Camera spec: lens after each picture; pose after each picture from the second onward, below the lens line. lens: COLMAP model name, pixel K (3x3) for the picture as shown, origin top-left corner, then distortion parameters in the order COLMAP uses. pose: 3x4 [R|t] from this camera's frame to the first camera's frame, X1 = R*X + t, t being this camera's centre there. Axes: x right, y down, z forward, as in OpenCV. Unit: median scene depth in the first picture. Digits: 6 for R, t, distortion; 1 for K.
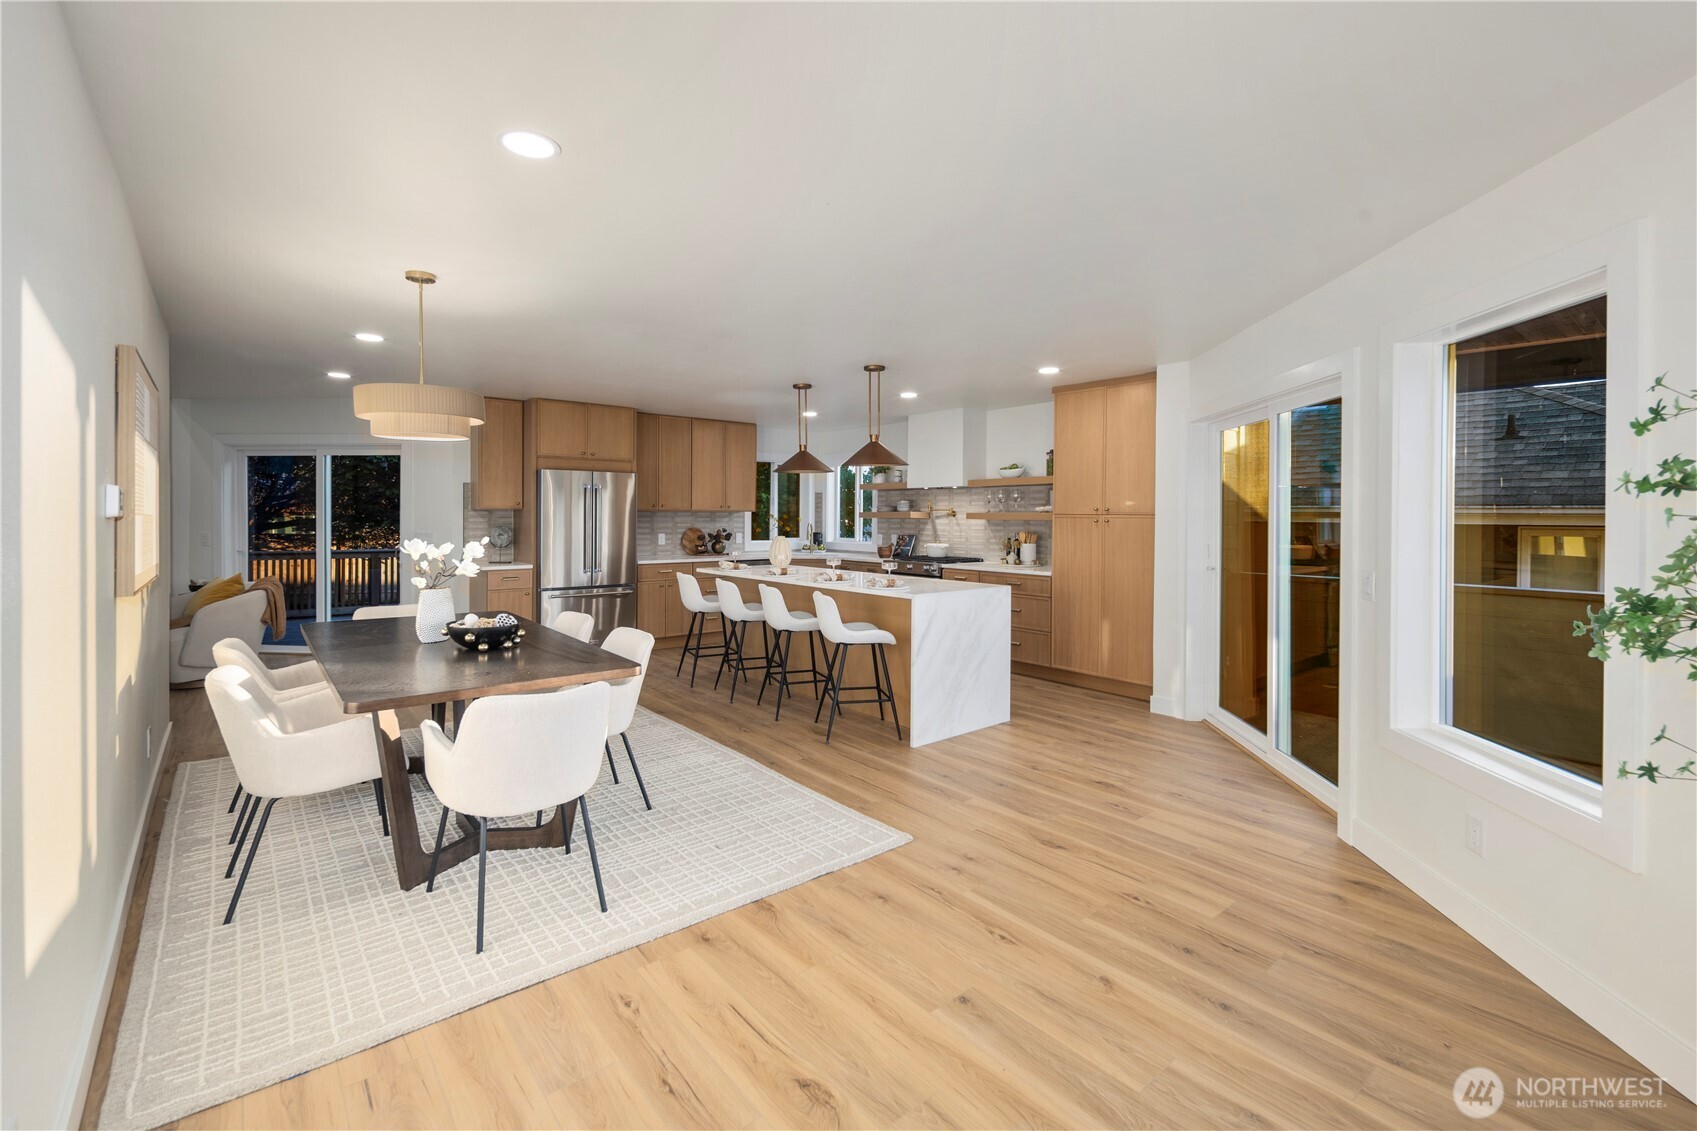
lens RADIAL K [[740.3, 0, 849.8], [0, 740.3, 533.9], [0, 0, 1]] dist [0.001670, -0.000550]
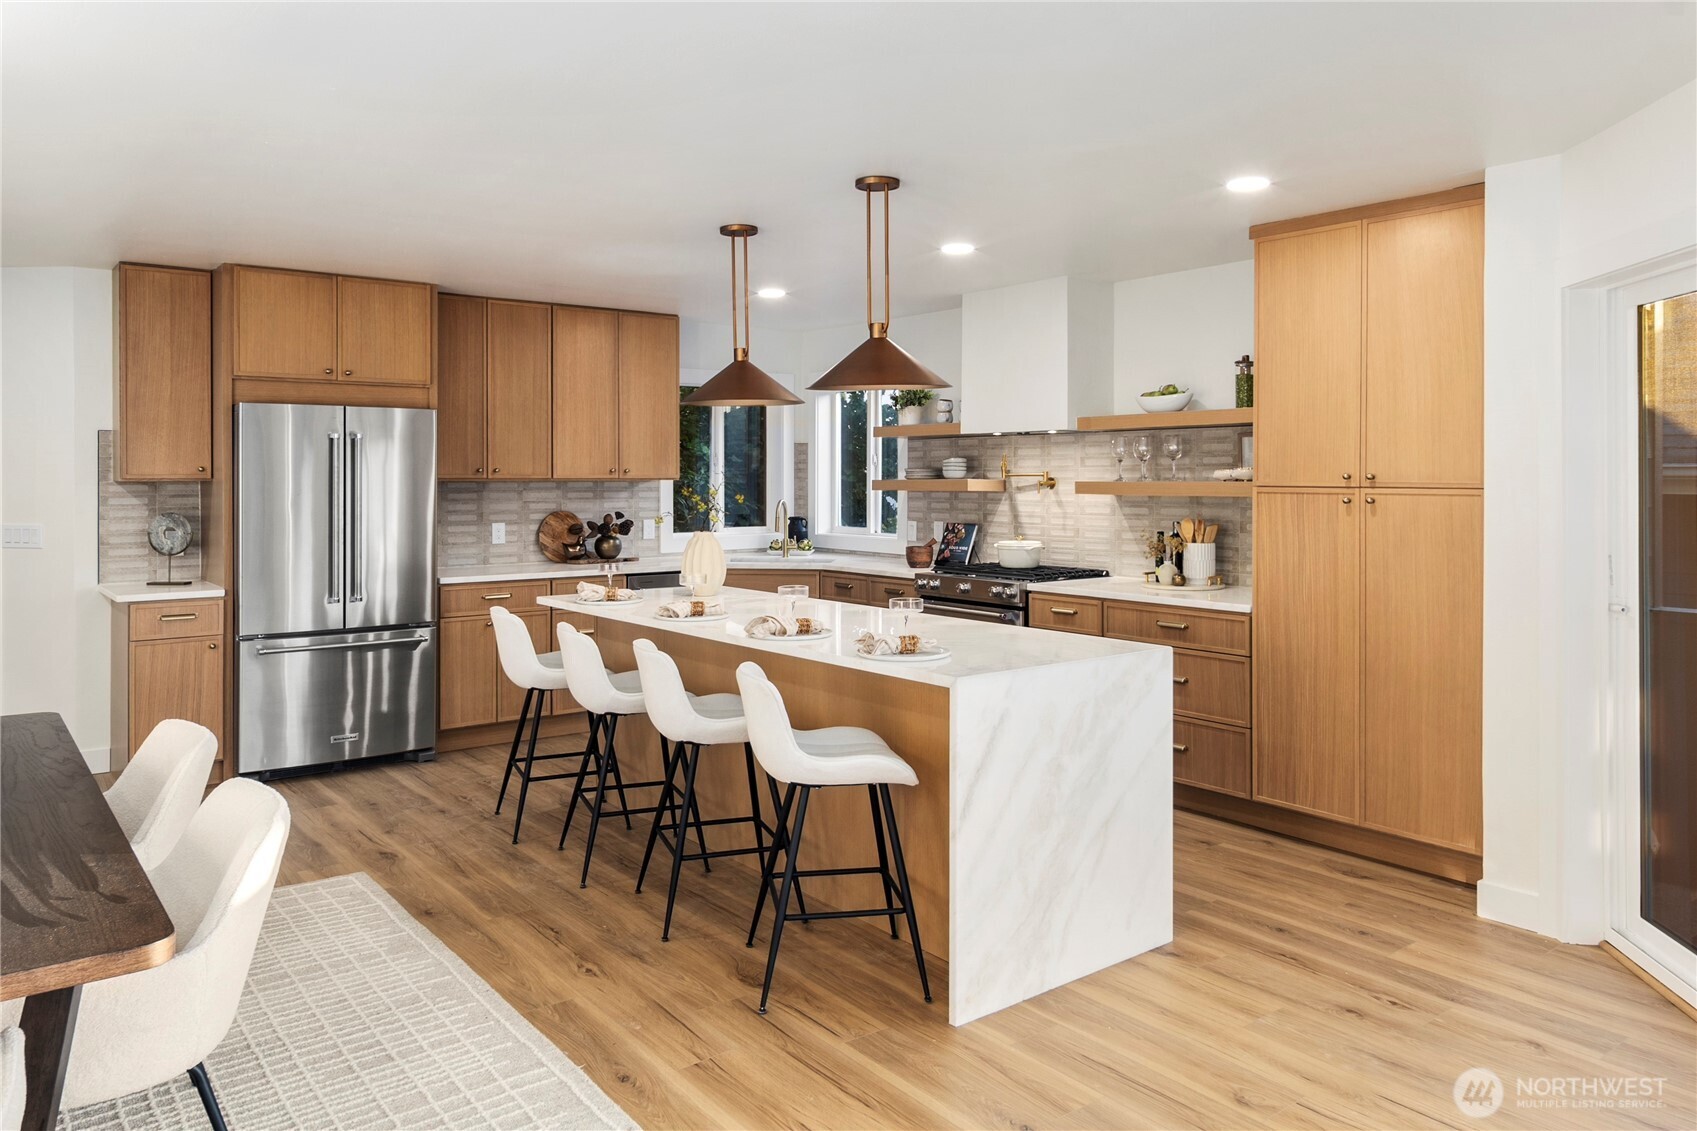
lens RADIAL K [[1190.9, 0, 849.7], [0, 1190.9, 490.6], [0, 0, 1]] dist [-0.001063, -0.001385]
pose [[0.999440, -0.005240, -0.033062, 0.030765], [0.004808, 0.999902, -0.013150, -0.013059], [0.033128, 0.012984, 0.999367, 0.184672]]
